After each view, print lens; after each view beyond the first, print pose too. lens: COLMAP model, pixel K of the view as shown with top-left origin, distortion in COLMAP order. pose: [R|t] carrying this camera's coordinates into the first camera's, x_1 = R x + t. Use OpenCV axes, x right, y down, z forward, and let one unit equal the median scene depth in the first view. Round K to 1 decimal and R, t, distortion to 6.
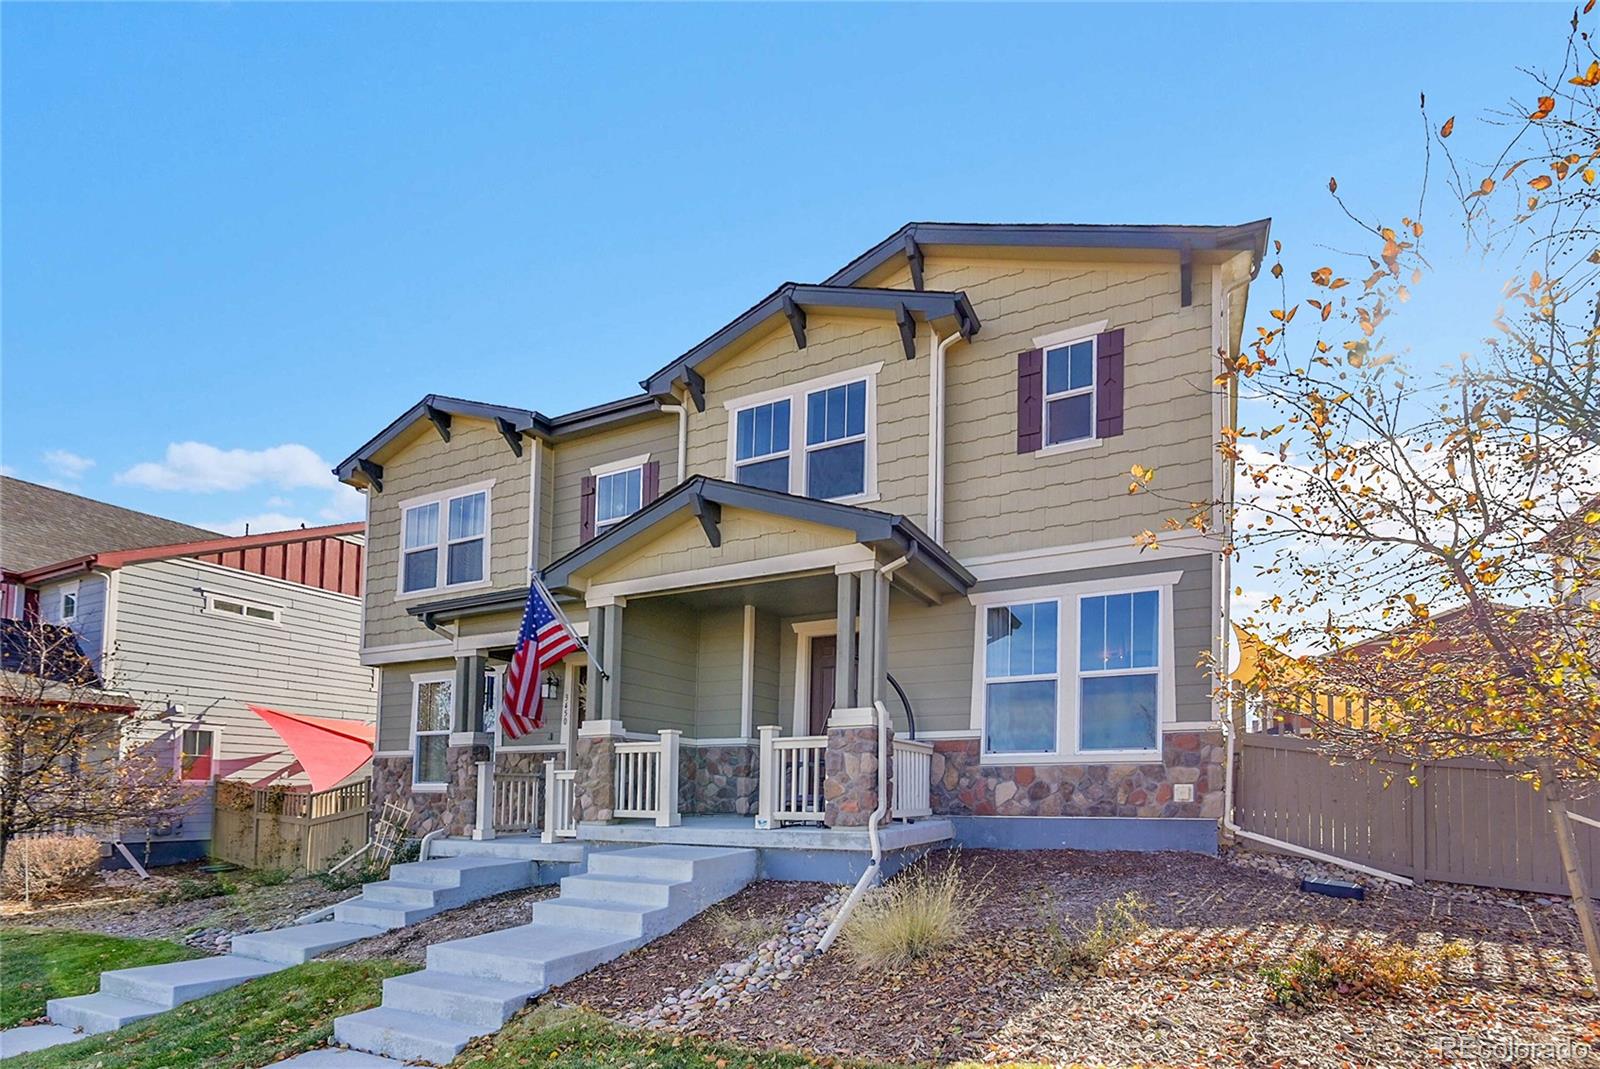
lens RADIAL K [[630.0, 0, 799.4], [0, 630.0, 532.5], [0, 0, 1]] dist [-0.001546, 0.000104]
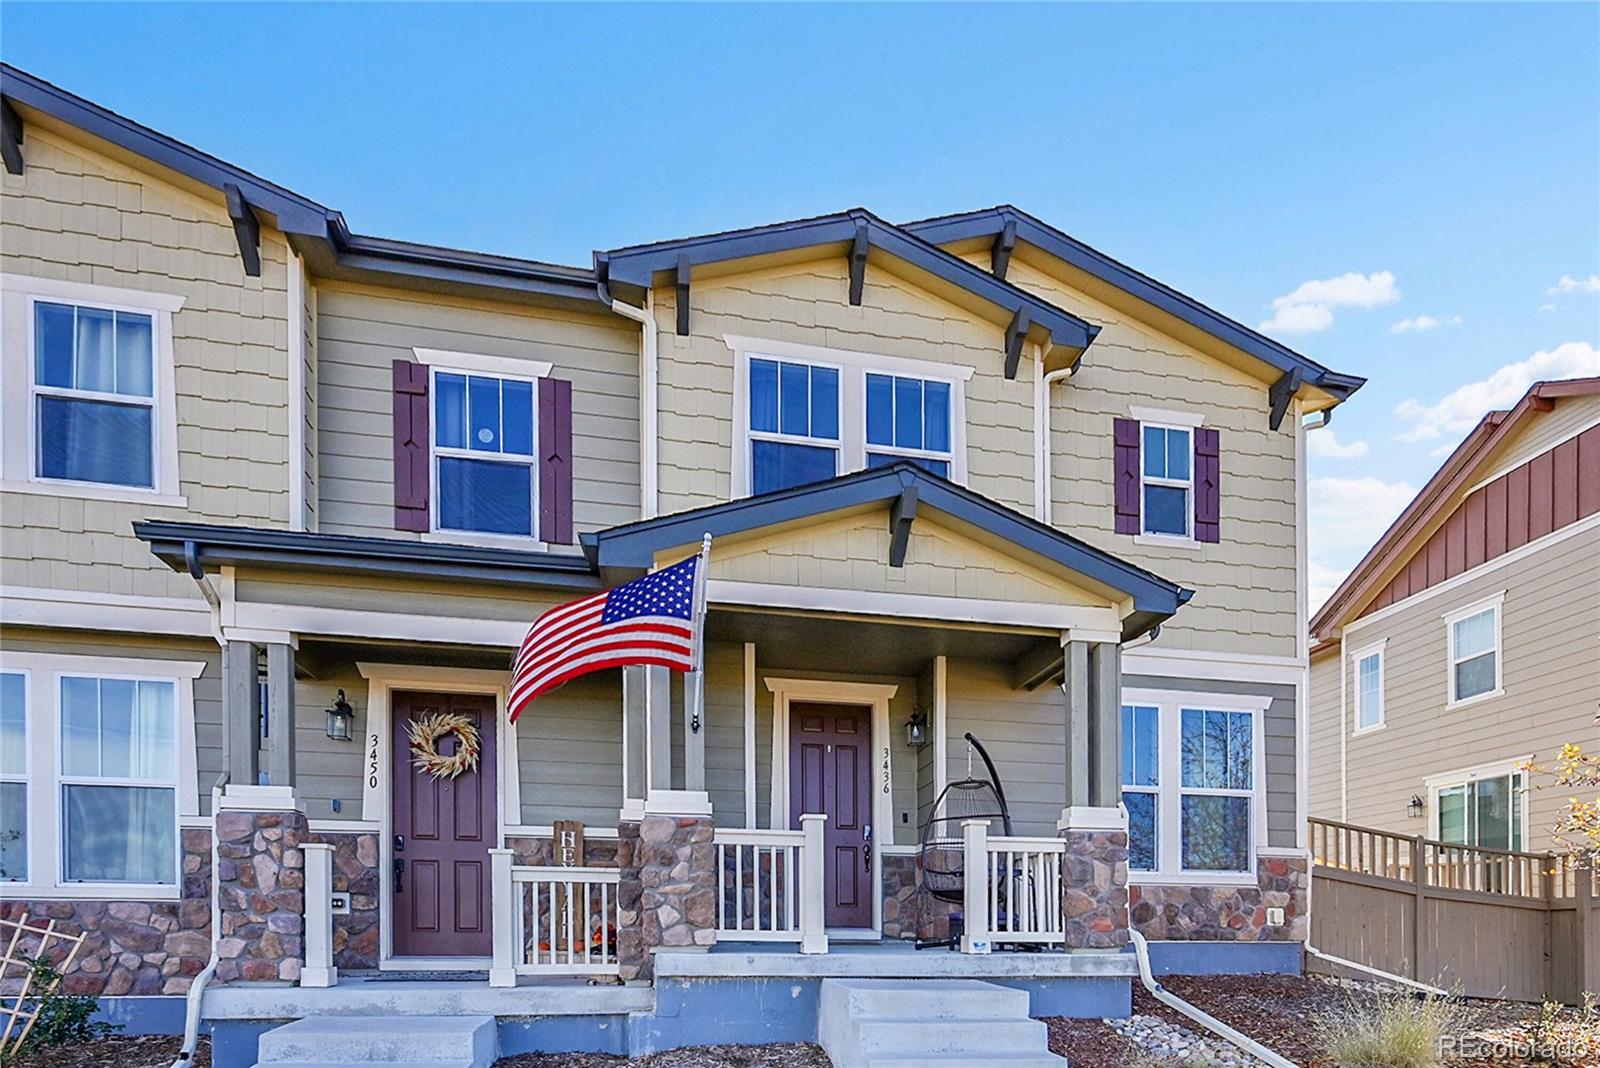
lens RADIAL K [[890.0, 0, 800.1], [0, 890.0, 597.3], [0, 0, 1]] dist [-0.002066, -0.000207]
pose [[0.825065, 0.205958, 0.526164, -0.747972], [-0.223915, 0.974141, -0.030194, 0.112384], [-0.518776, -0.092904, 0.849847, 0.203810]]
